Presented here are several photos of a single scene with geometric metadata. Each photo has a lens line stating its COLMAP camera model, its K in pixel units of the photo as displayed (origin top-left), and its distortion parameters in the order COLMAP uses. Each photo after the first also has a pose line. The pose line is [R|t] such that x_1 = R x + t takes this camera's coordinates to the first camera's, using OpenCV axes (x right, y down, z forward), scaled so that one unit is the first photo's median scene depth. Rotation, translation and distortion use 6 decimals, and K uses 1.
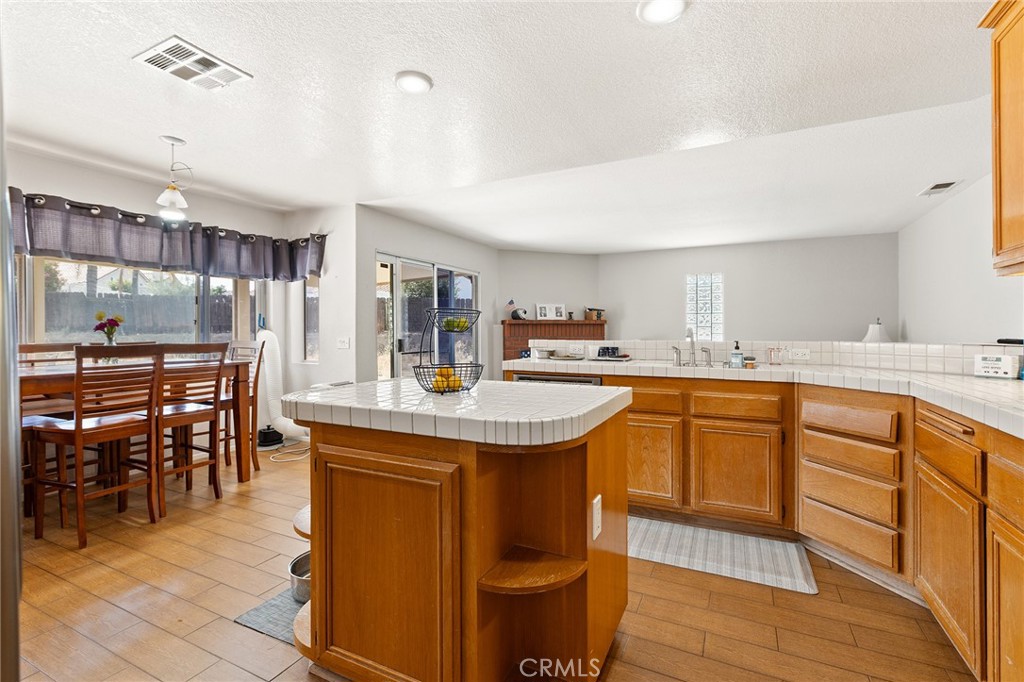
lens RADIAL K [[463.9, 0, 512.4], [0, 463.9, 331.9], [0, 0, 1]] dist [0.006333, -0.001847]
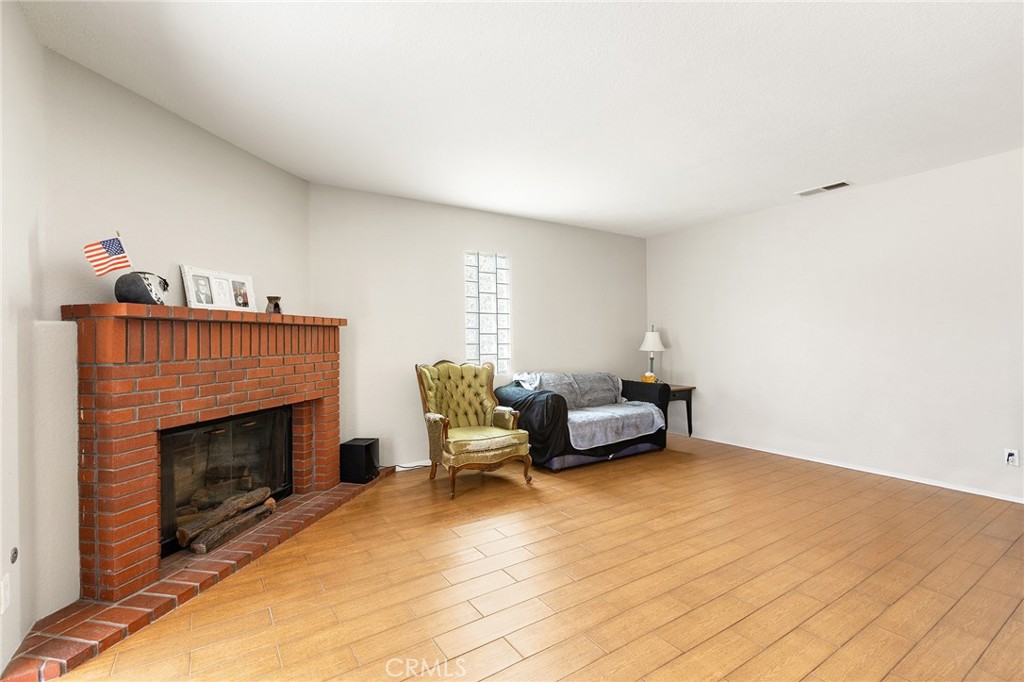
lens RADIAL K [[463.9, 0, 517.3], [0, 463.9, 341.2], [0, 0, 1]] dist [0.006333, -0.001847]
pose [[0.505696, -0.004854, 0.862698, -0.351352], [0.005888, 0.999980, 0.002175, -0.004694], [-0.862692, 0.003979, 0.505715, 1.687086]]
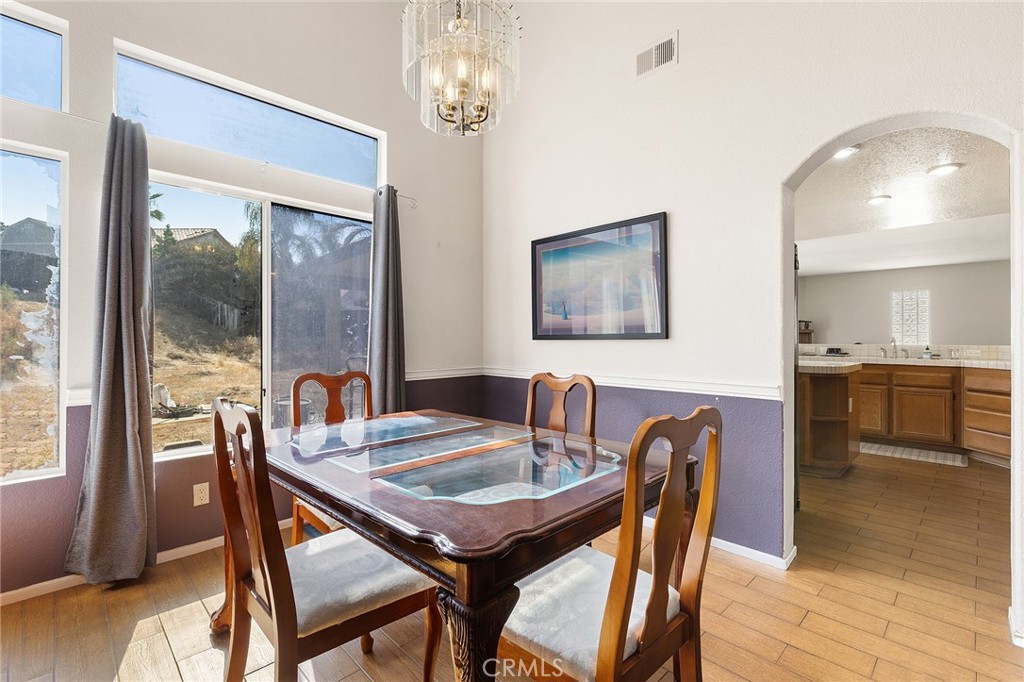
lens RADIAL K [[463.9, 0, 512.0], [0, 463.9, 335.7], [0, 0, 1]] dist [0.006333, -0.001847]
pose [[0.946556, 0.003377, -0.322523, -0.454229], [-0.005286, 0.999973, -0.005044, 0.003829], [0.322497, 0.006480, 0.946548, -1.240651]]
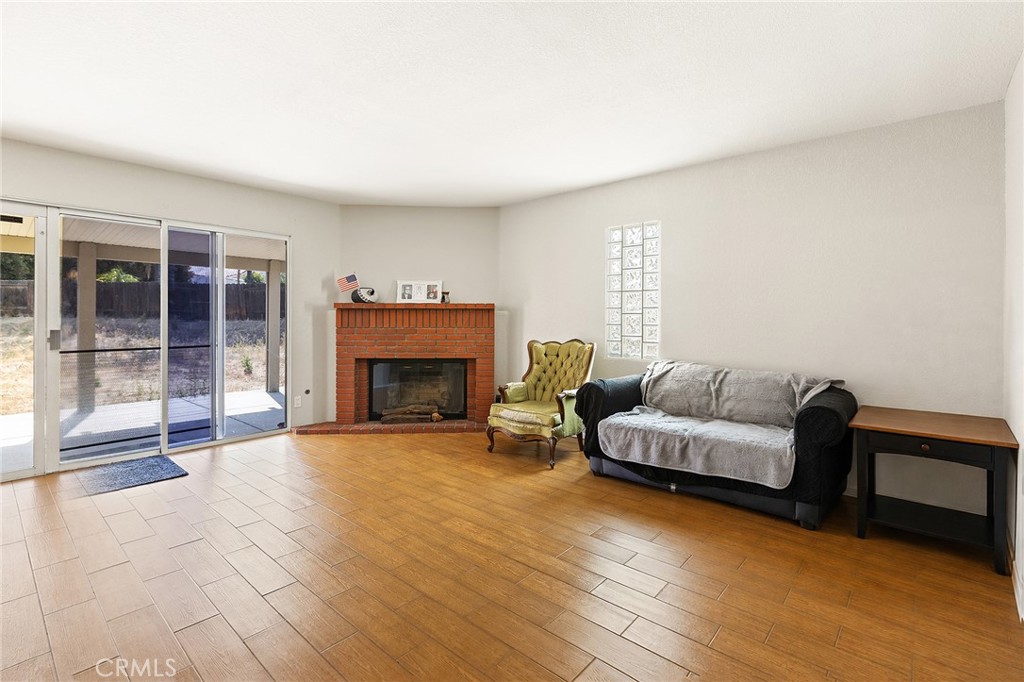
lens RADIAL K [[463.9, 0, 522.3], [0, 463.9, 322.8], [0, 0, 1]] dist [0.006333, -0.001847]
pose [[0.968633, 0.006207, -0.248419, 1.142911], [-0.004349, 0.999958, 0.008029, -0.008669], [0.248458, -0.006697, 0.968620, 1.029776]]
